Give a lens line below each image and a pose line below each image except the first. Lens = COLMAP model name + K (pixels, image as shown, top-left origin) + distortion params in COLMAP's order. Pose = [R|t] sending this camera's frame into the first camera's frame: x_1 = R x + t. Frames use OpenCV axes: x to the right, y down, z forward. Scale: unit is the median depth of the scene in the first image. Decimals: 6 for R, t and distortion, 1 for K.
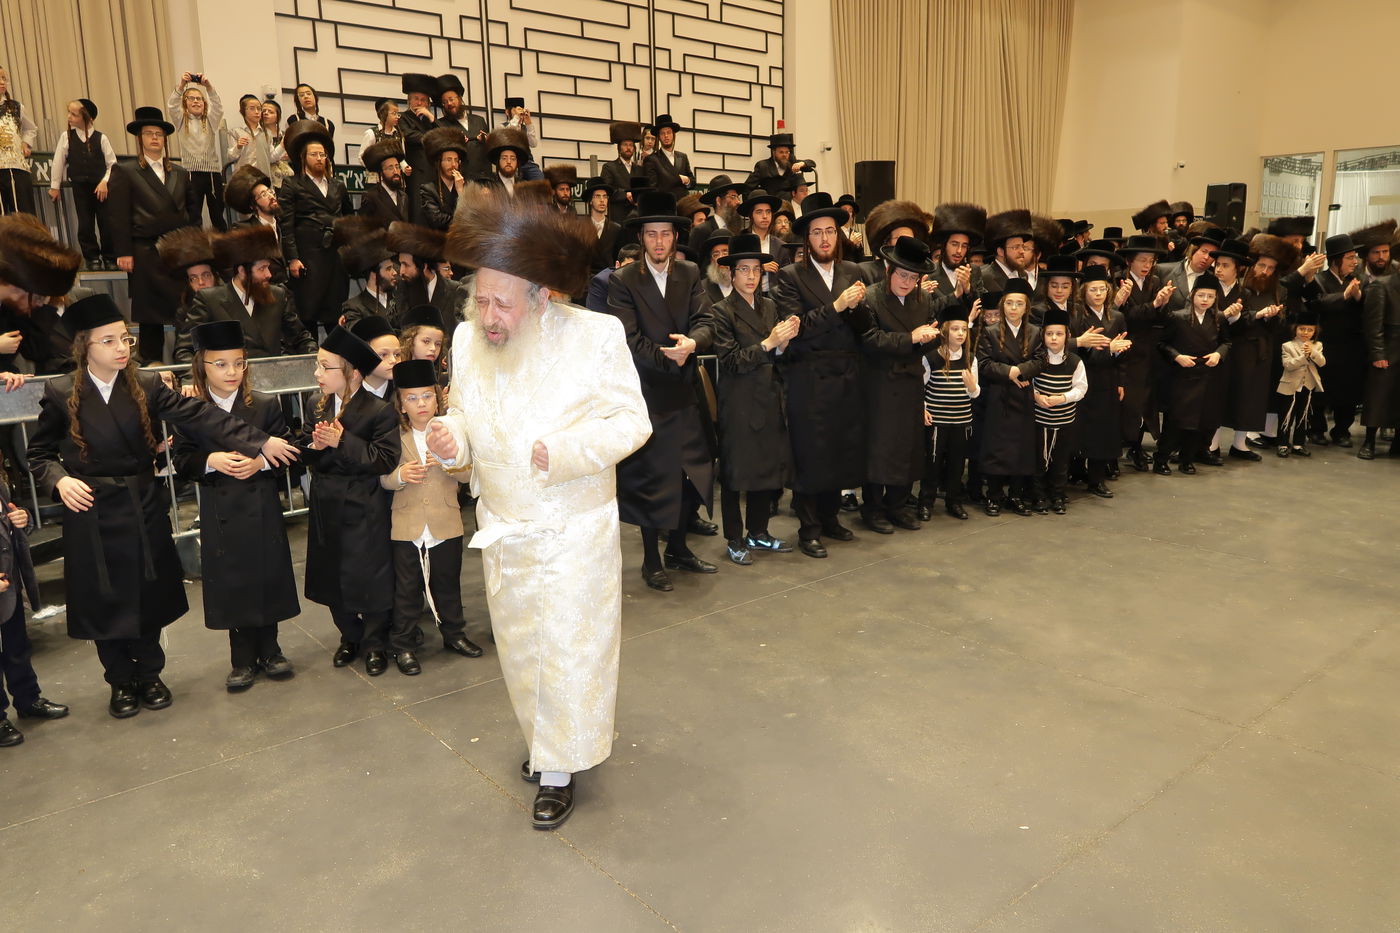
lens RADIAL K [[942.0, 0, 698.6], [0, 942.0, 442.2], [0, 0, 1]] dist [-0.033861, 0.006298]
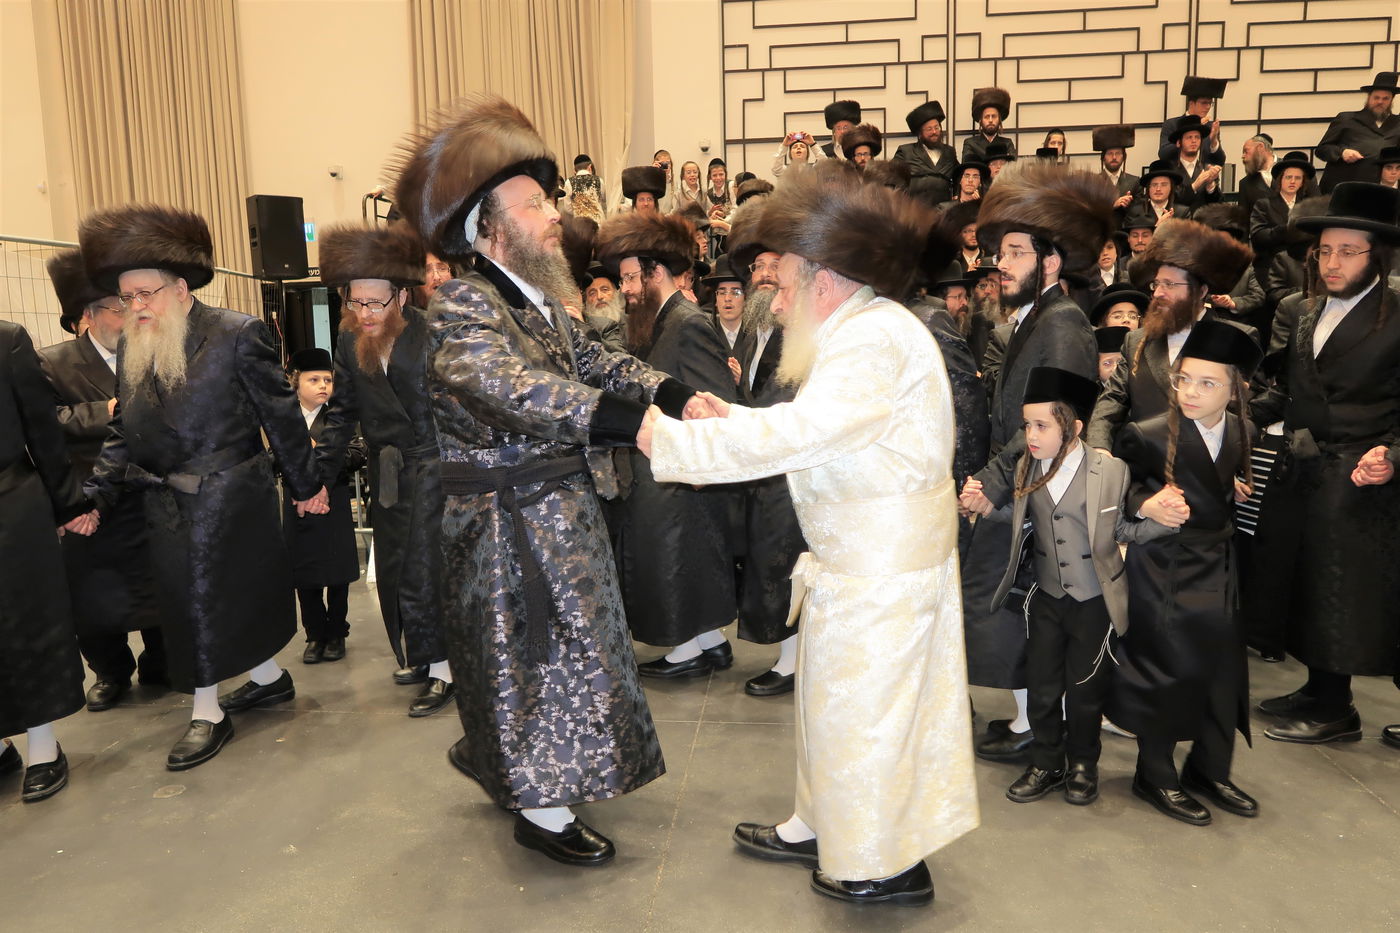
lens RADIAL K [[942.0, 0, 726.0], [0, 942.0, 414.4], [0, 0, 1]] dist [-0.033861, 0.006298]
pose [[0.666333, 0.086918, -0.740571, 0.544620], [-0.133296, 0.991070, -0.003615, -0.091564], [0.733643, 0.101124, 0.671968, 0.443407]]
